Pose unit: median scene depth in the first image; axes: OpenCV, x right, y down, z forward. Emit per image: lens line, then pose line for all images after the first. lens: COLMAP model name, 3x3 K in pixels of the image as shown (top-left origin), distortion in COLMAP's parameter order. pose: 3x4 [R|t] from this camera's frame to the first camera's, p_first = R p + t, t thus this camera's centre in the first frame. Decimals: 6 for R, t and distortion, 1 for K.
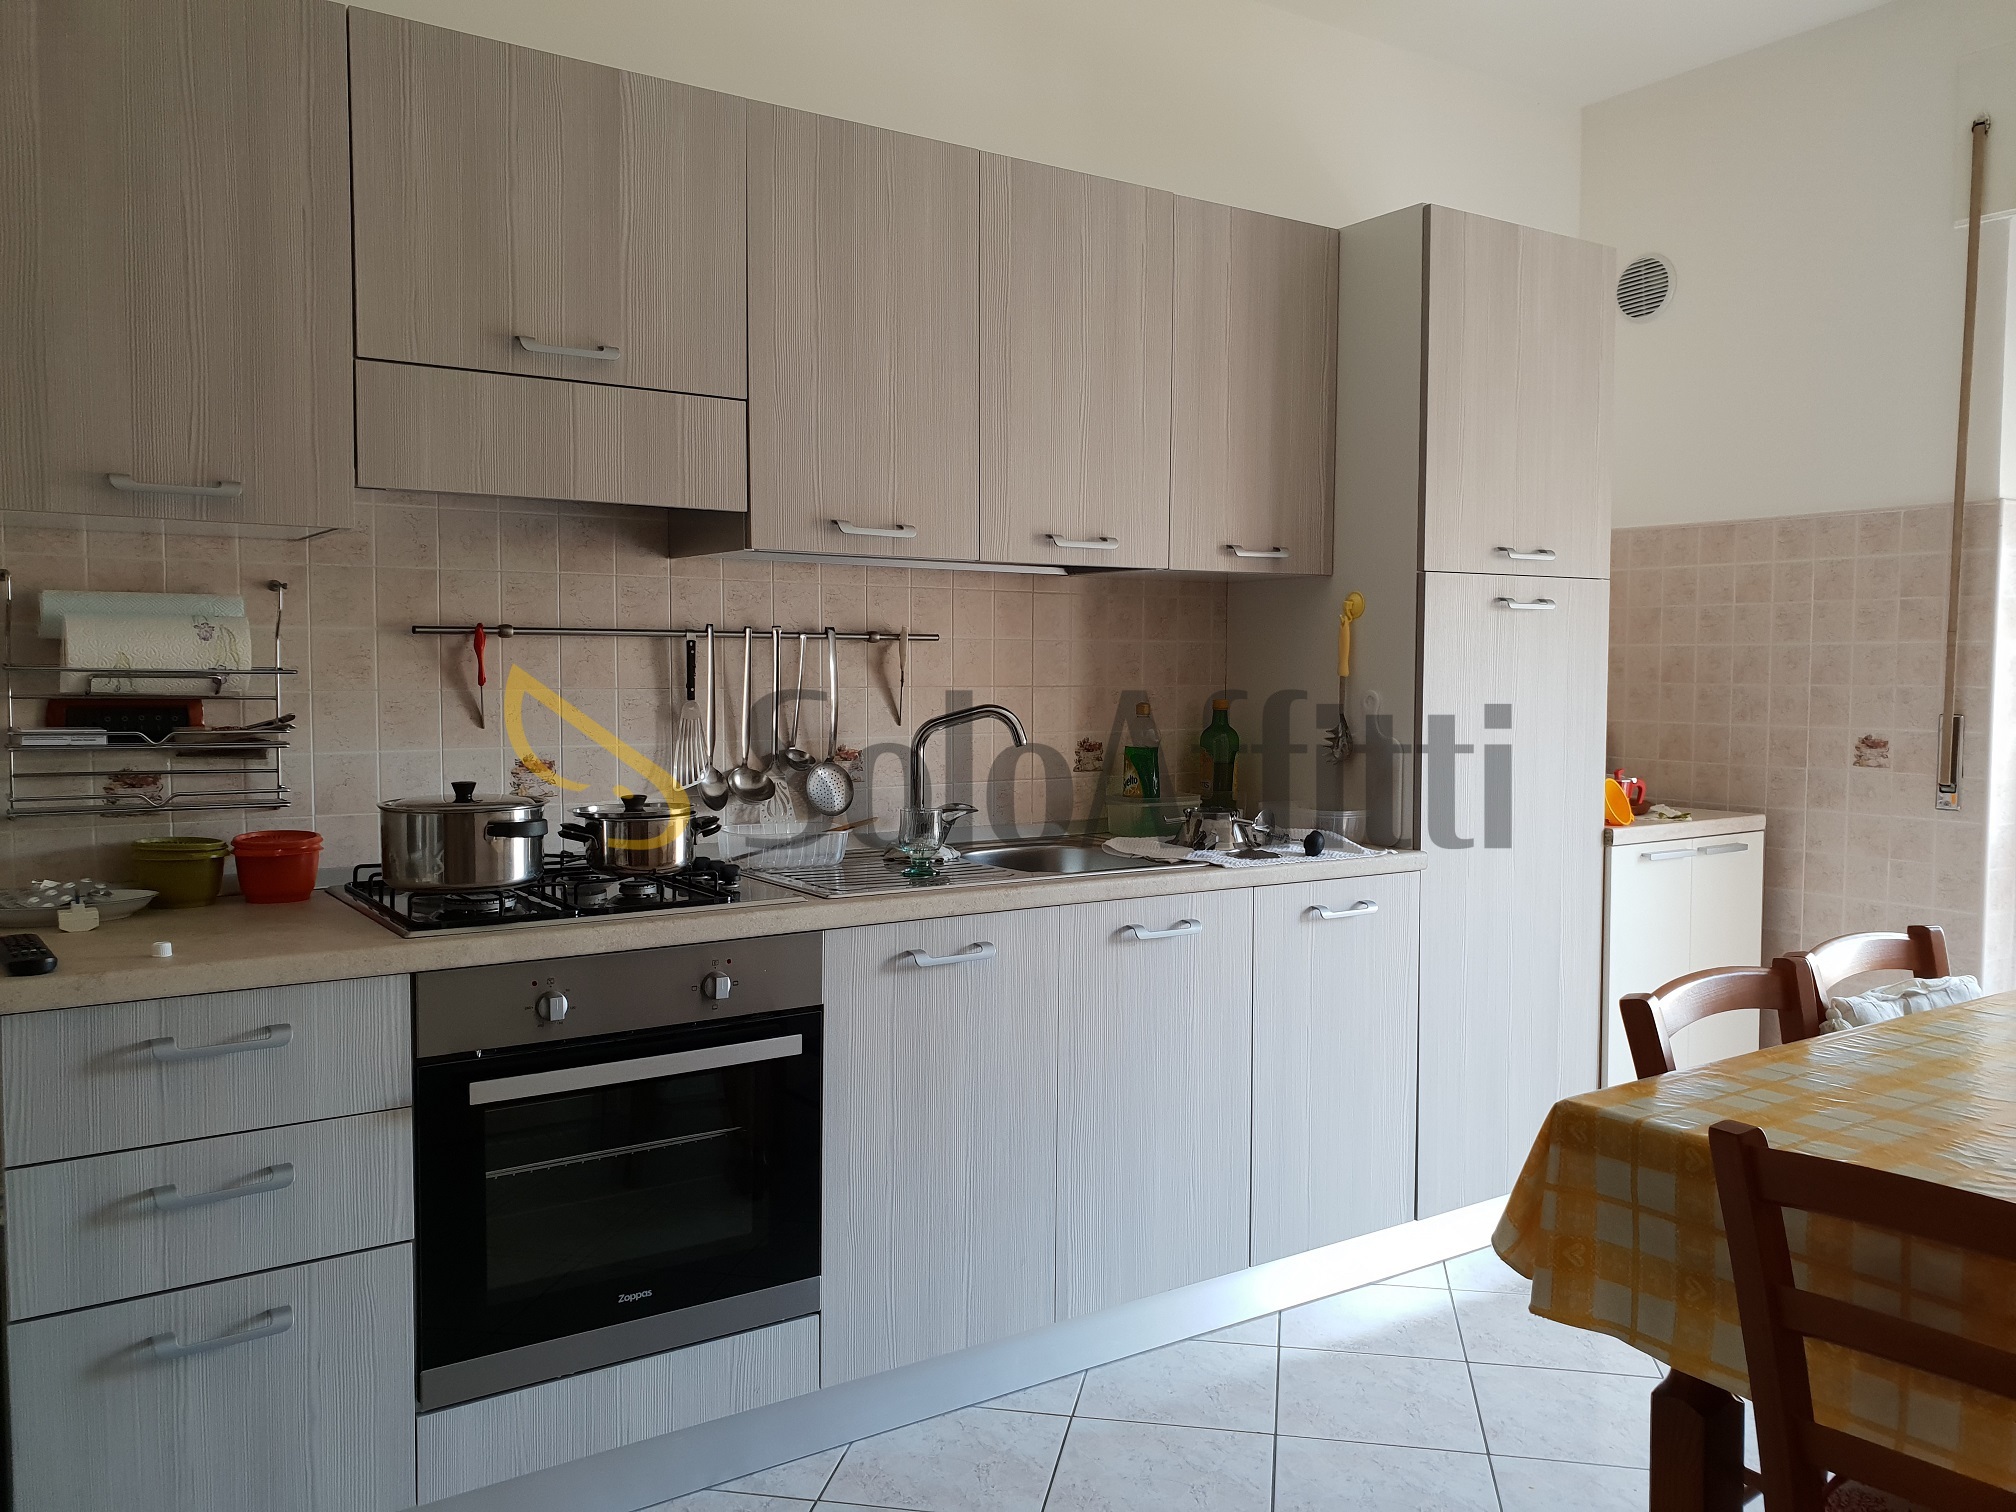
lens RADIAL K [[1603.2, 0, 1017.3], [0, 1603.2, 754.5], [0, 0, 1]] dist [0.089044, -0.072941]
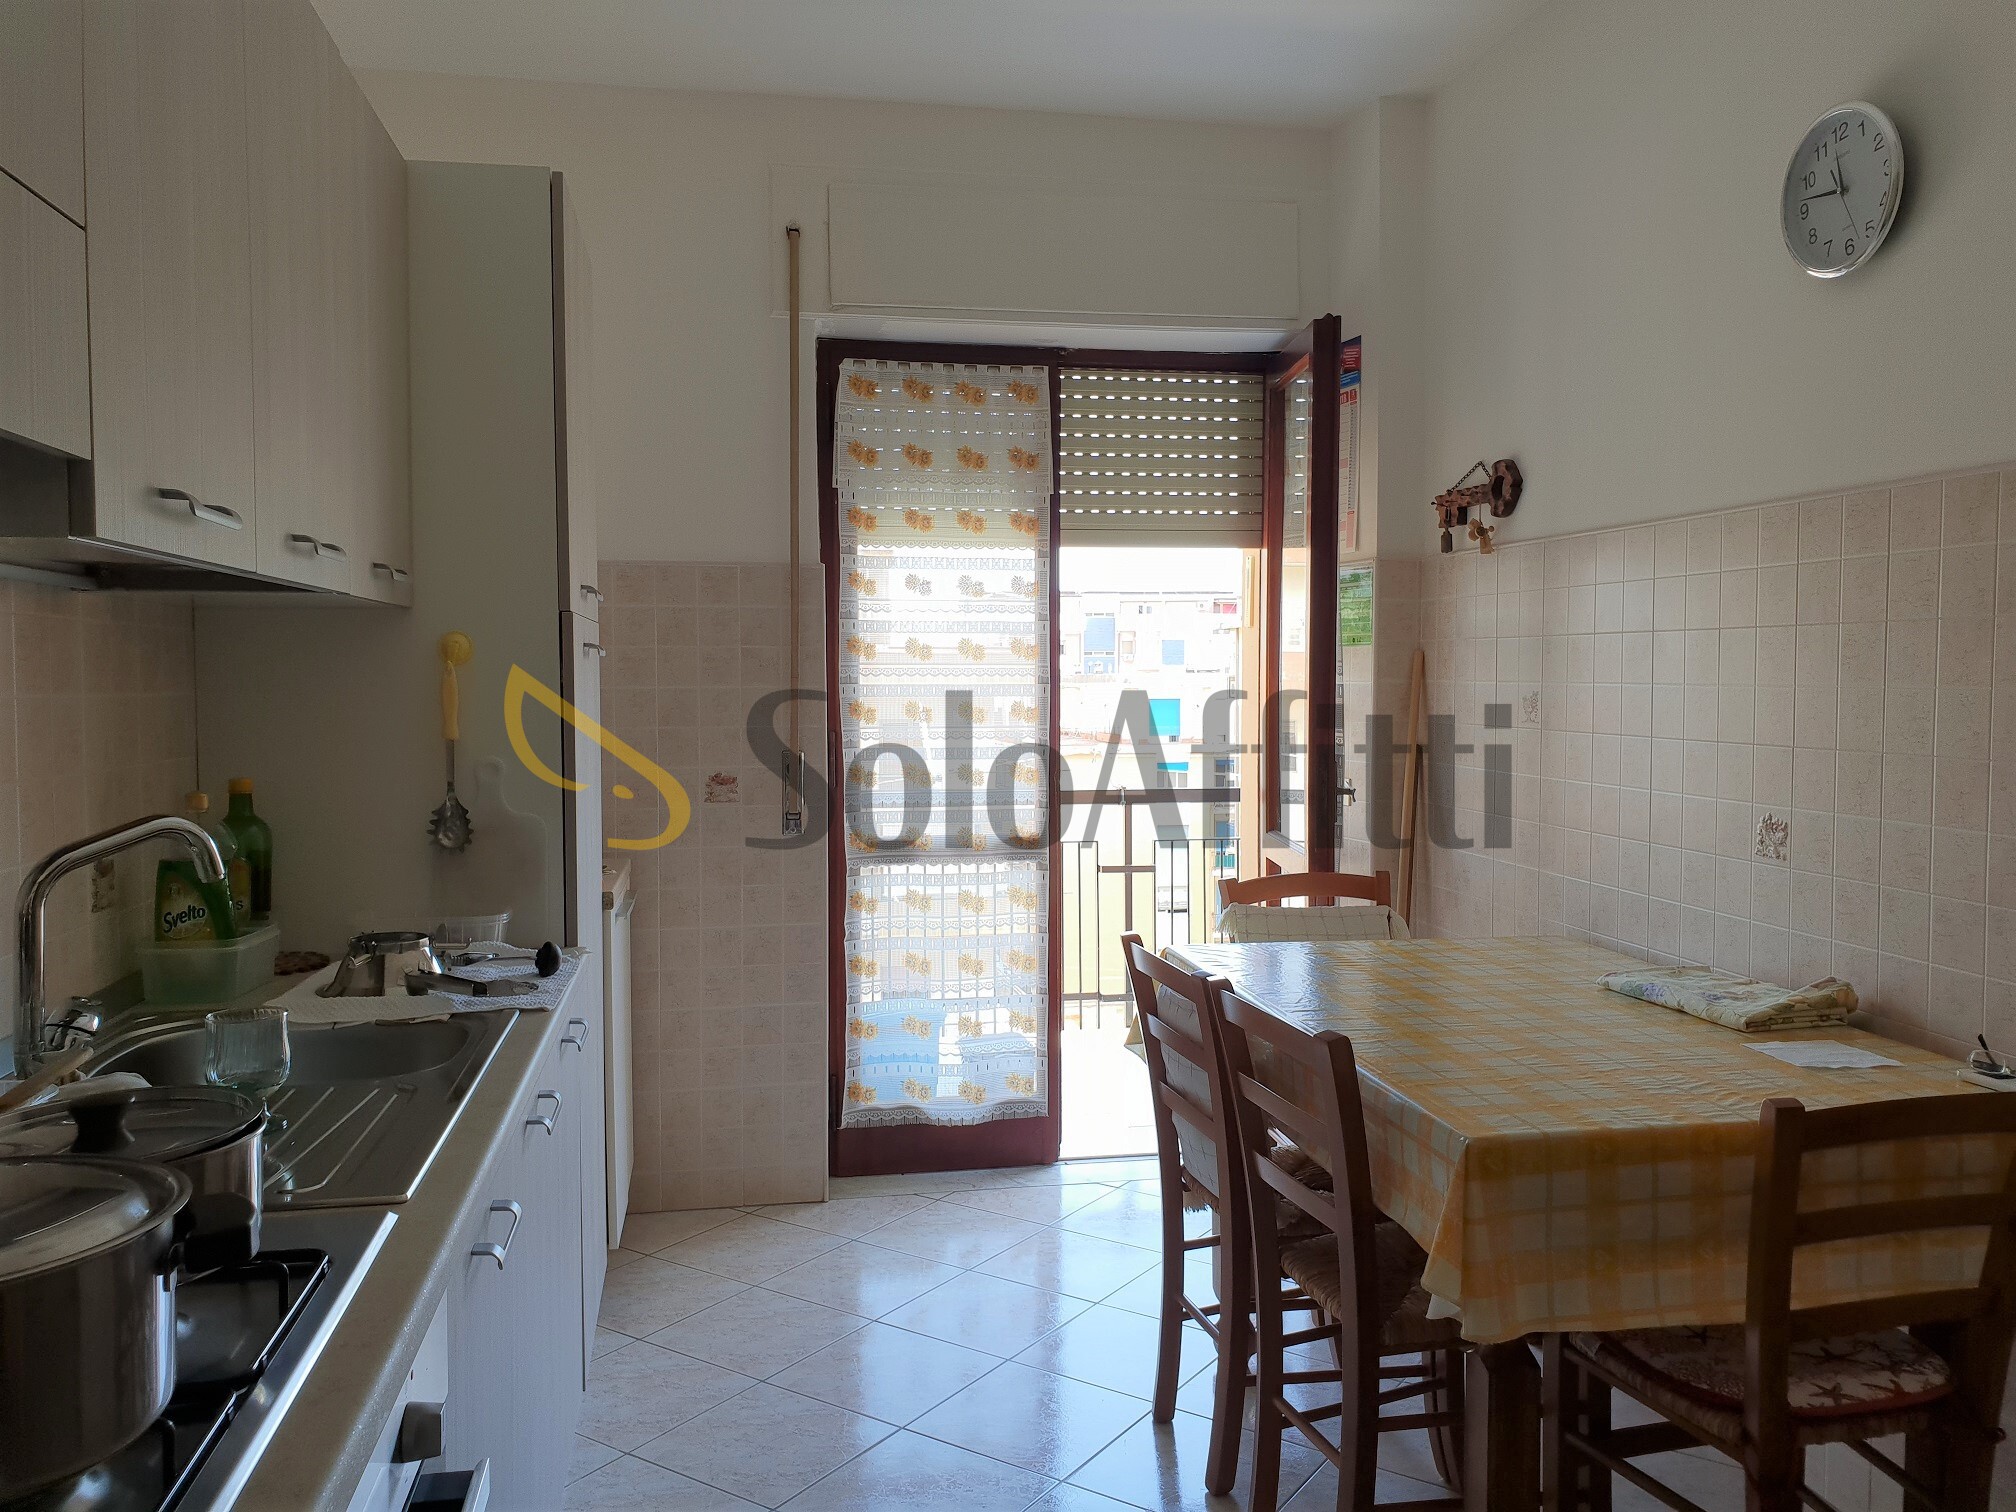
lens RADIAL K [[1603.2, 0, 1012.4], [0, 1603.2, 756.3], [0, 0, 1]] dist [0.089044, -0.072941]
pose [[0.390665, -0.052540, 0.919032, -0.400682], [0.058707, 0.997759, 0.032085, -0.048864], [-0.918659, 0.041419, 0.392874, 0.443672]]
